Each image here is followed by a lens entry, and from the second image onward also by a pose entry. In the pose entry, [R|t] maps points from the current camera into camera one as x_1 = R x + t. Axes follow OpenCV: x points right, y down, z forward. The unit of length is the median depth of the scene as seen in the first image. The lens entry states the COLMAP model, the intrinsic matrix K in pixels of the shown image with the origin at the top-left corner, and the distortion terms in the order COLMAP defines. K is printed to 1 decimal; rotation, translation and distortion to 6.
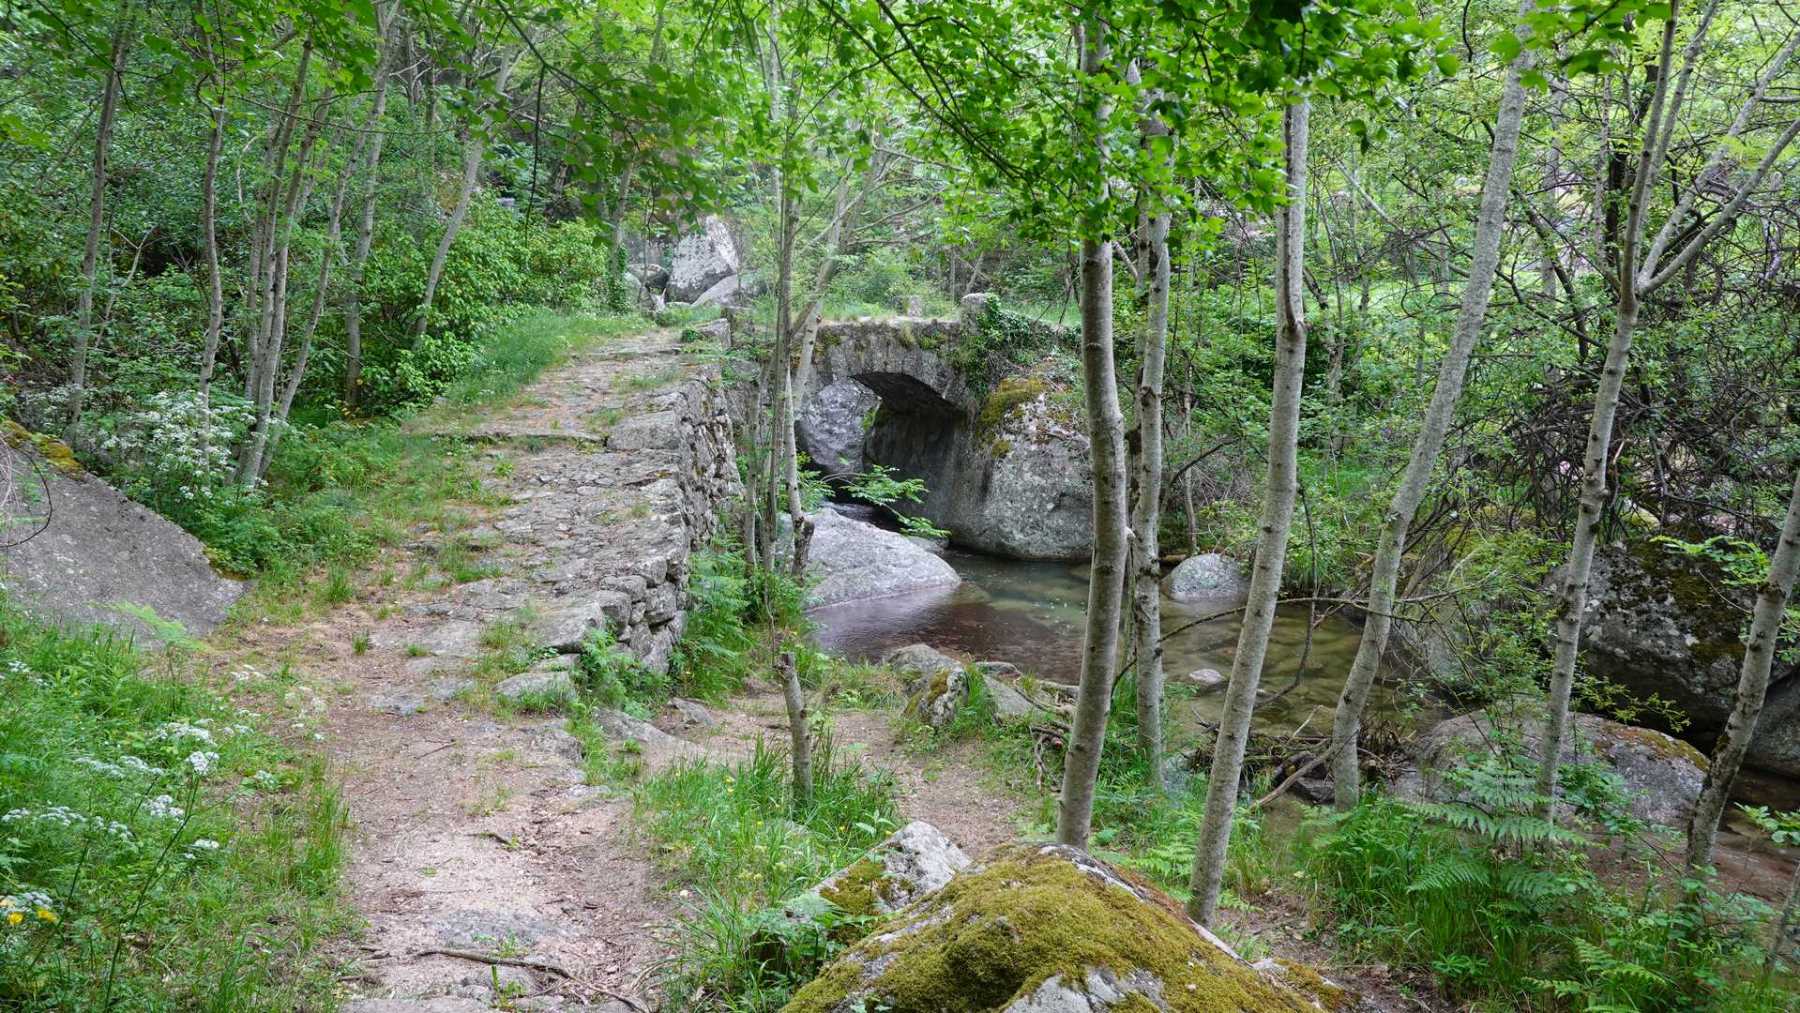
lens RADIAL K [[1388.4, 0, 906.9], [0, 1388.4, 510.7], [0, 0, 1]] dist [-0.002808, 0.000705]
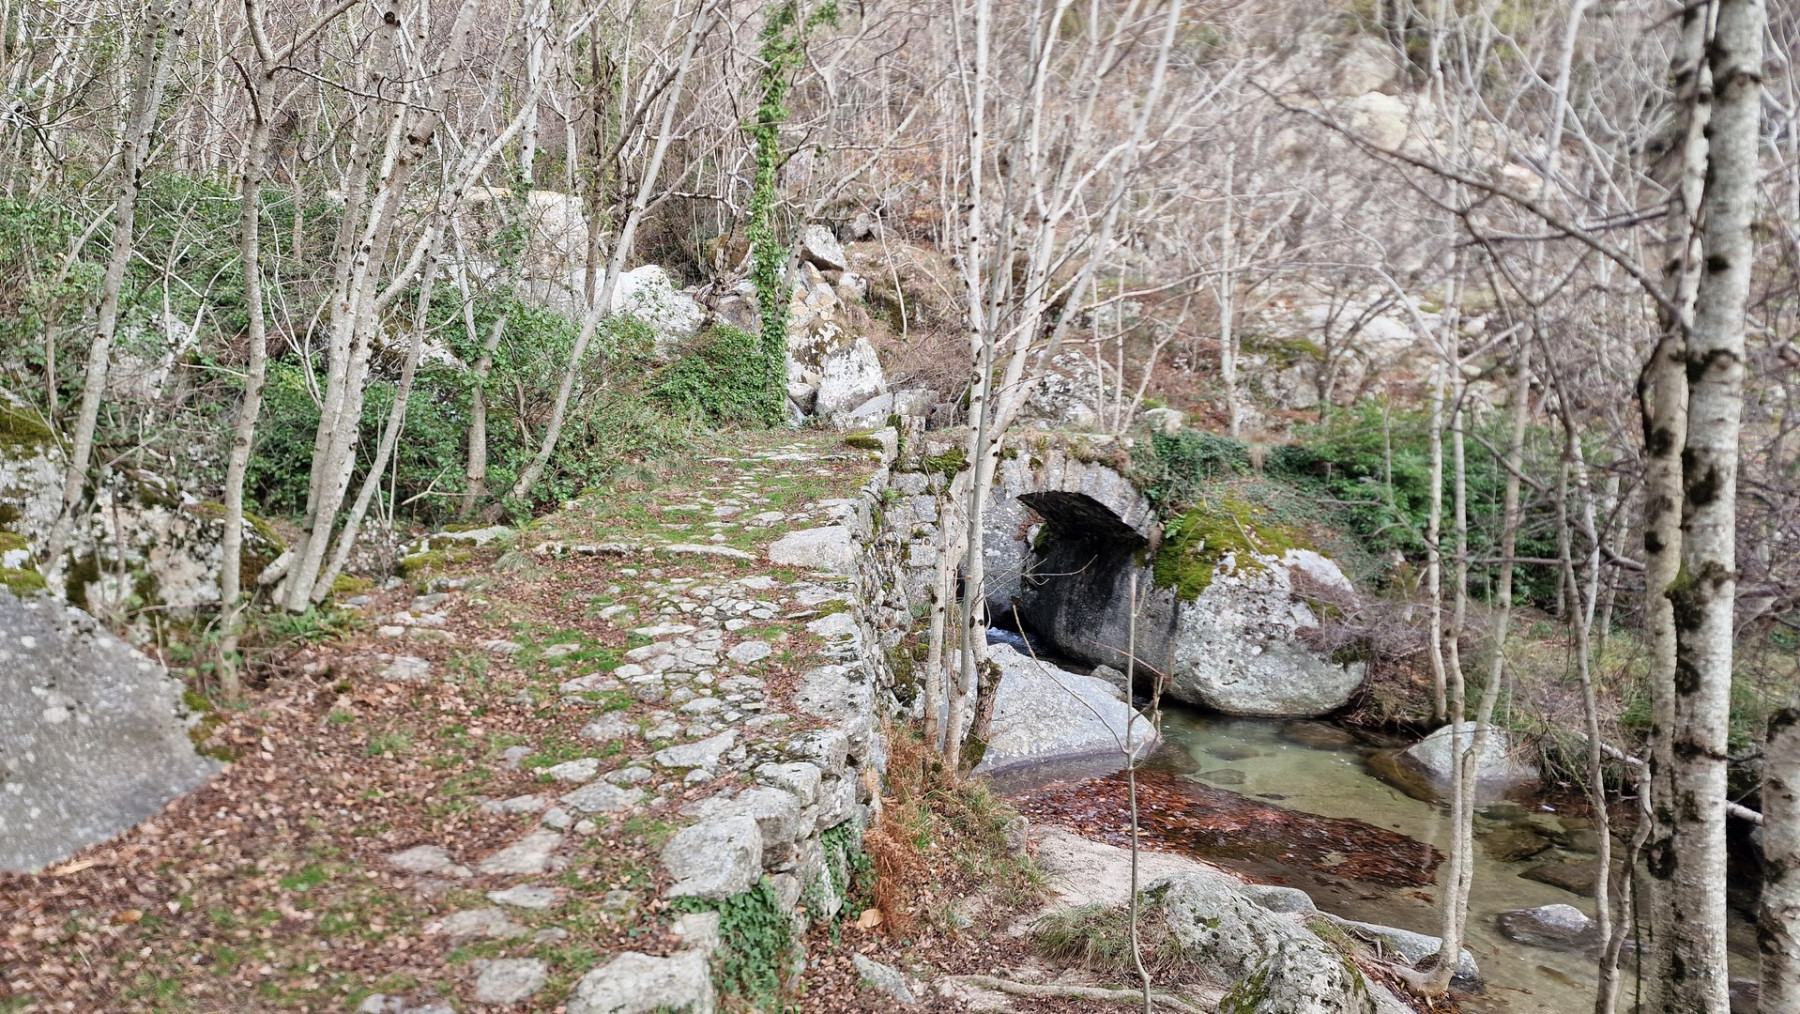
lens RADIAL K [[1208.1, 0, 896.5], [0, 1208.1, 473.6], [0, 0, 1]] dist [0.085065, -0.026271]
pose [[0.995789, 0.027714, -0.087386, -0.055342], [-0.037988, 0.992264, -0.118190, -0.014083], [0.083434, 0.121012, 0.989138, 0.212466]]
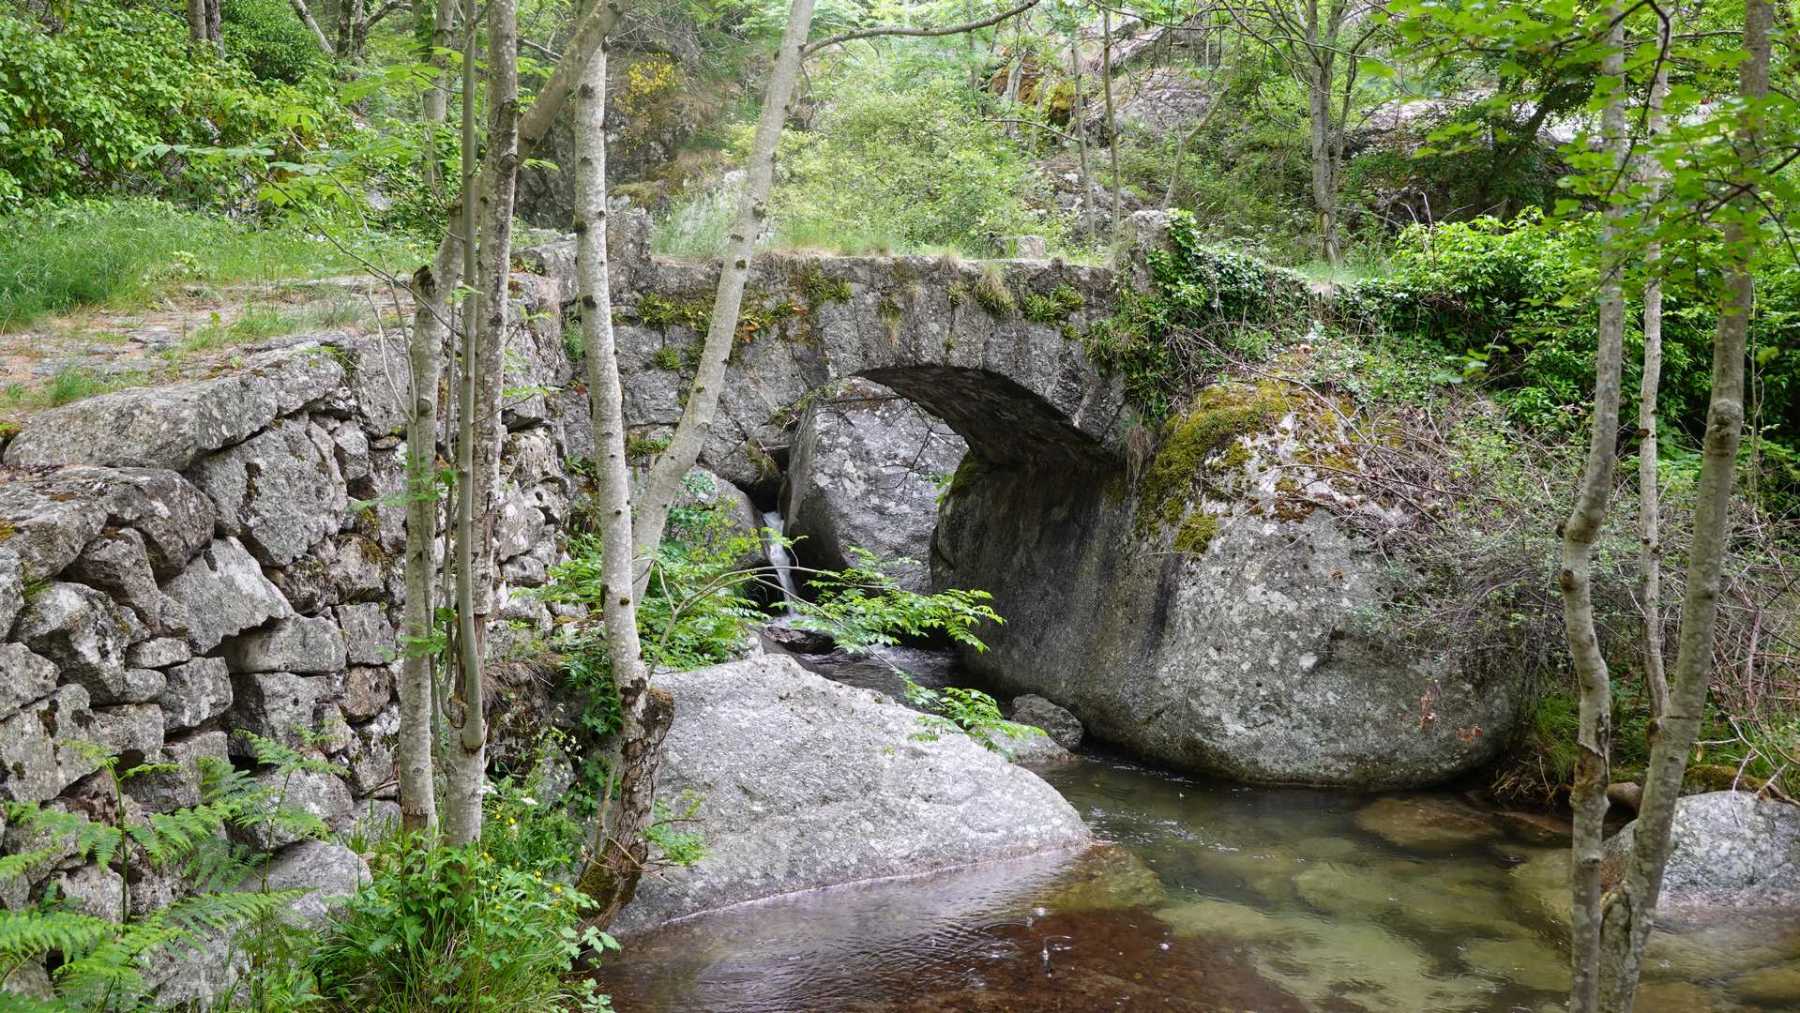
lens RADIAL K [[1725.9, 0, 899.2], [0, 1725.9, 513.2], [0, 0, 1]] dist [0.008118, 0.000000]
pose [[0.993056, 0.011916, -0.117039, 0.037399], [-0.021438, 0.996529, -0.080441, -0.003062], [0.115674, 0.082391, 0.989864, 0.430805]]
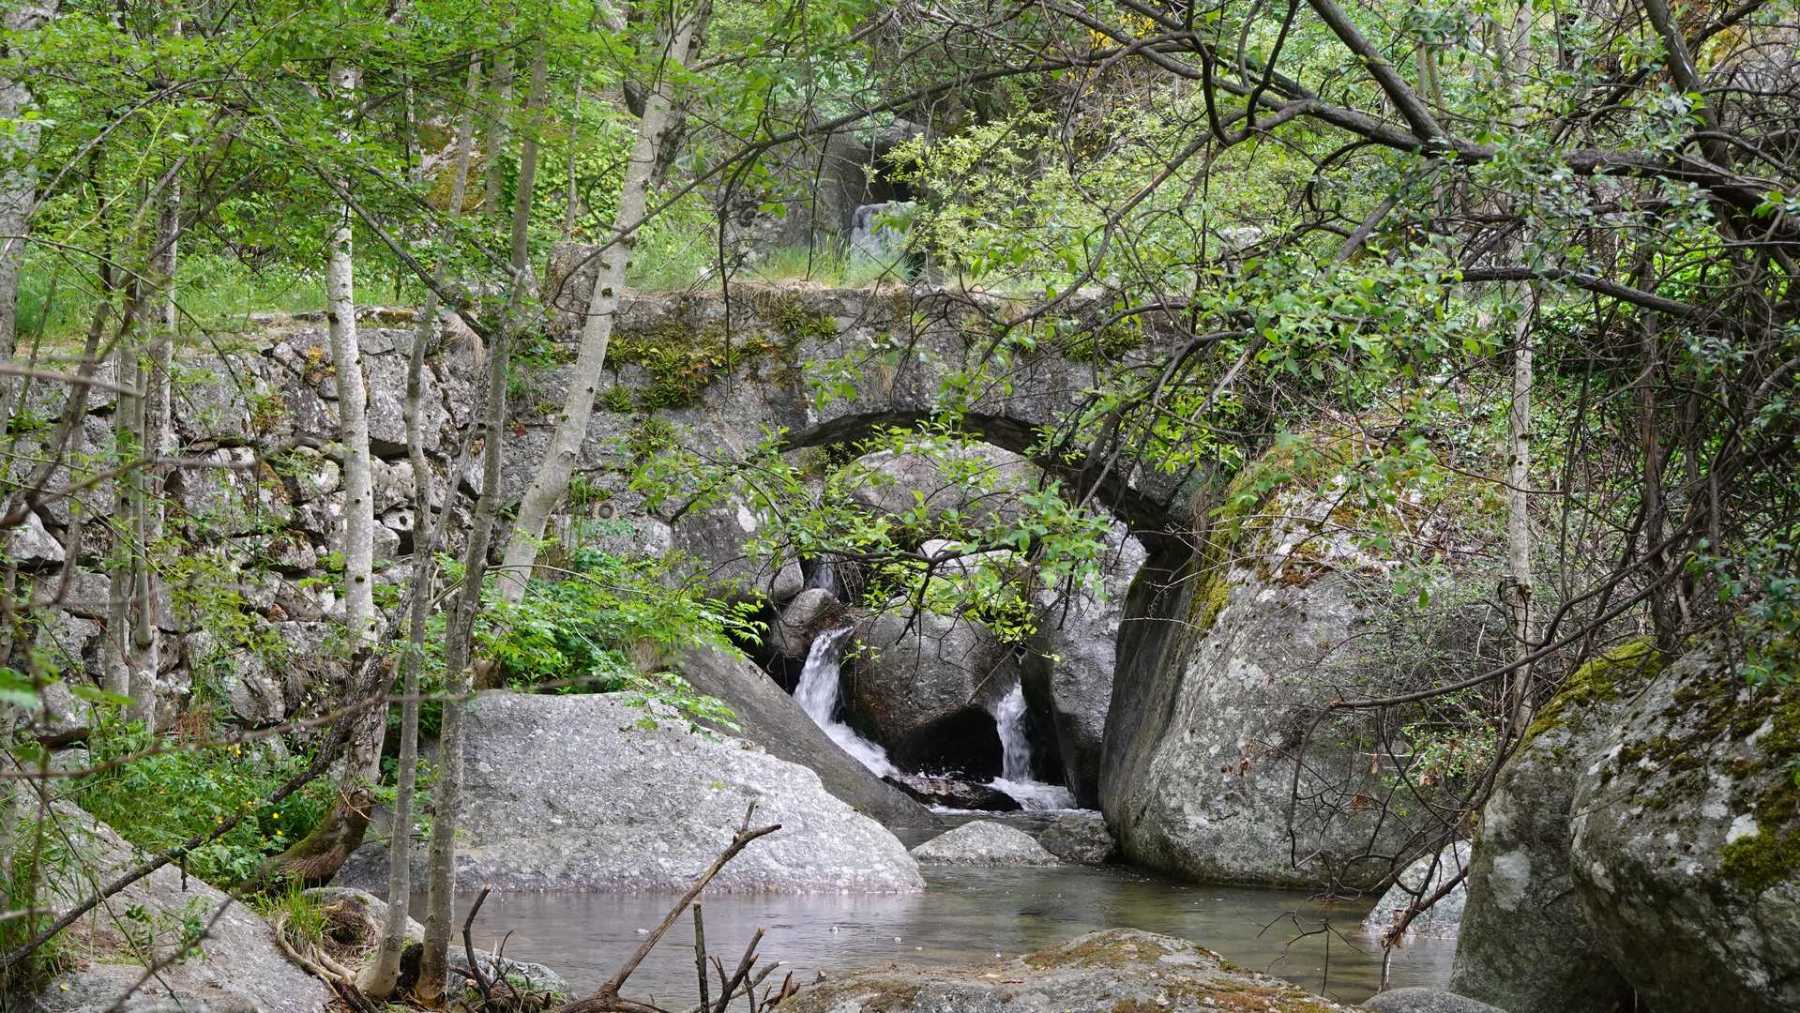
lens RADIAL K [[3705.0, 0, 895.8], [0, 3705.0, 508.7], [0, 0, 1]] dist [-0.015565, 0.000000]
pose [[0.890134, 0.003557, -0.455686, 0.461433], [-0.087773, 0.982584, -0.163785, 0.106265], [0.447167, 0.185787, 0.874943, 0.058454]]
